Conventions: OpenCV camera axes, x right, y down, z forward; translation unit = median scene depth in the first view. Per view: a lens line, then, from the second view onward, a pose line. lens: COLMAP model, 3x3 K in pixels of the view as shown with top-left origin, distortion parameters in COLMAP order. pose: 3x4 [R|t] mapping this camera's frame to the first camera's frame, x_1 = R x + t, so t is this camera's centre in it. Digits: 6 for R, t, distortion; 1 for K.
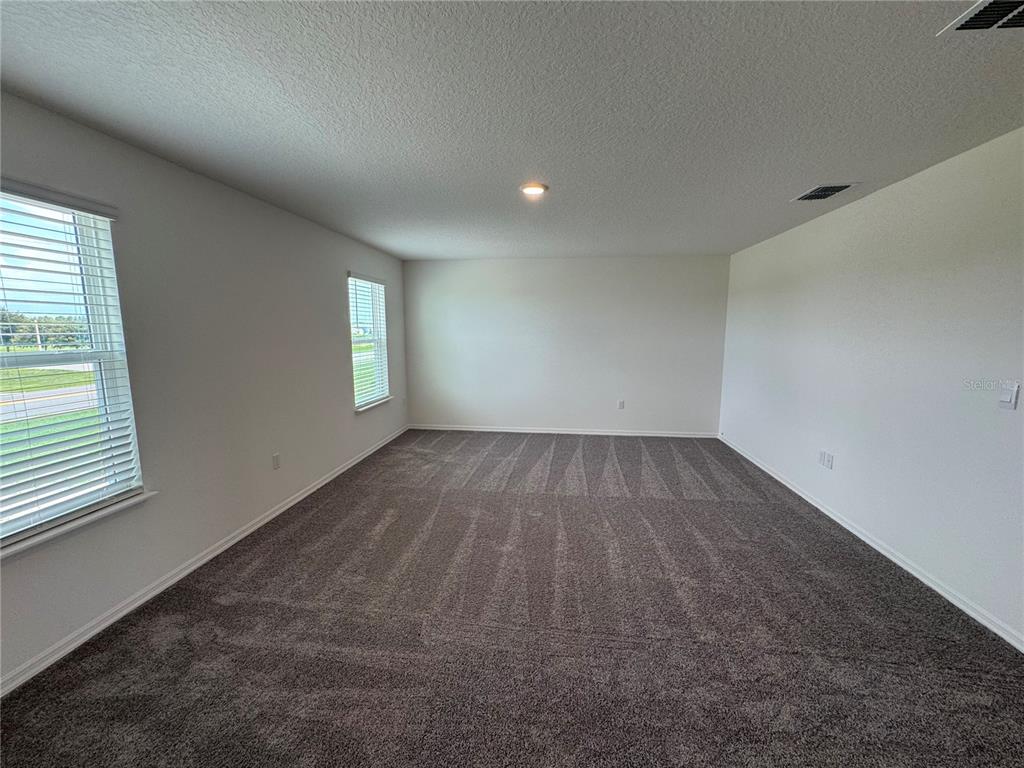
lens RADIAL K [[411.5, 0, 512.0], [0, 411.5, 382.7], [0, 0, 1]] dist [0.000318, 0.000416]
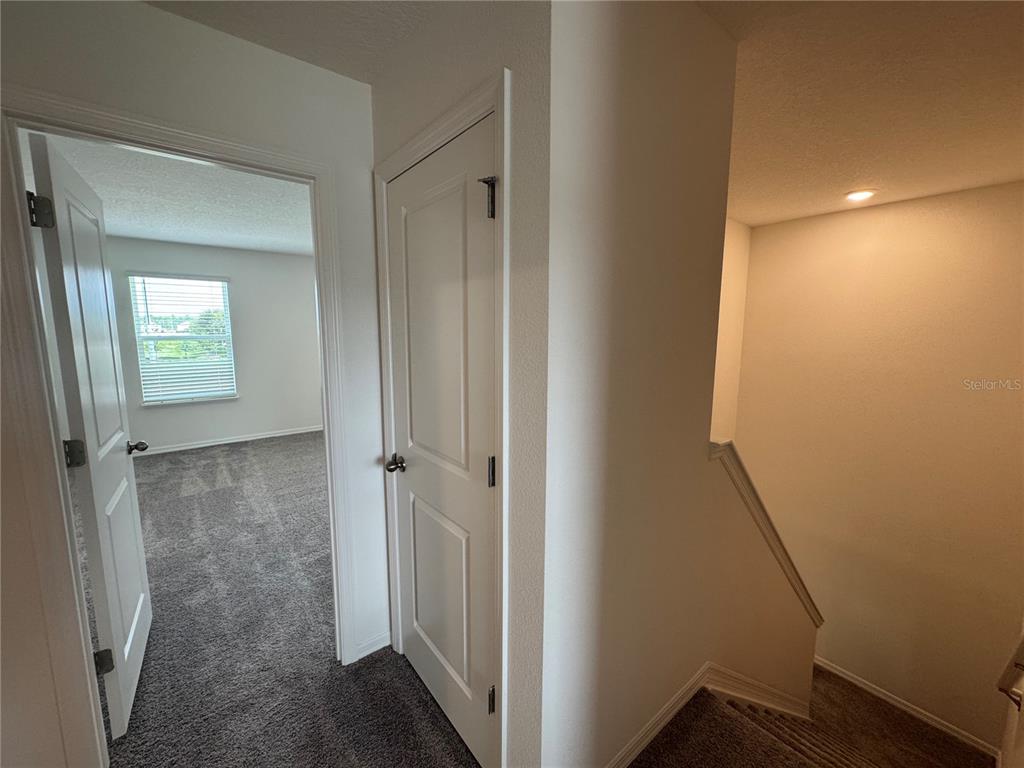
lens RADIAL K [[411.5, 0, 514.8], [0, 411.5, 382.2], [0, 0, 1]] dist [0.000318, 0.000416]
pose [[0.718441, 0.093542, -0.689270, 0.963928], [-0.096382, 0.994745, 0.034537, -0.024998], [0.688879, 0.041620, 0.723681, 0.200340]]
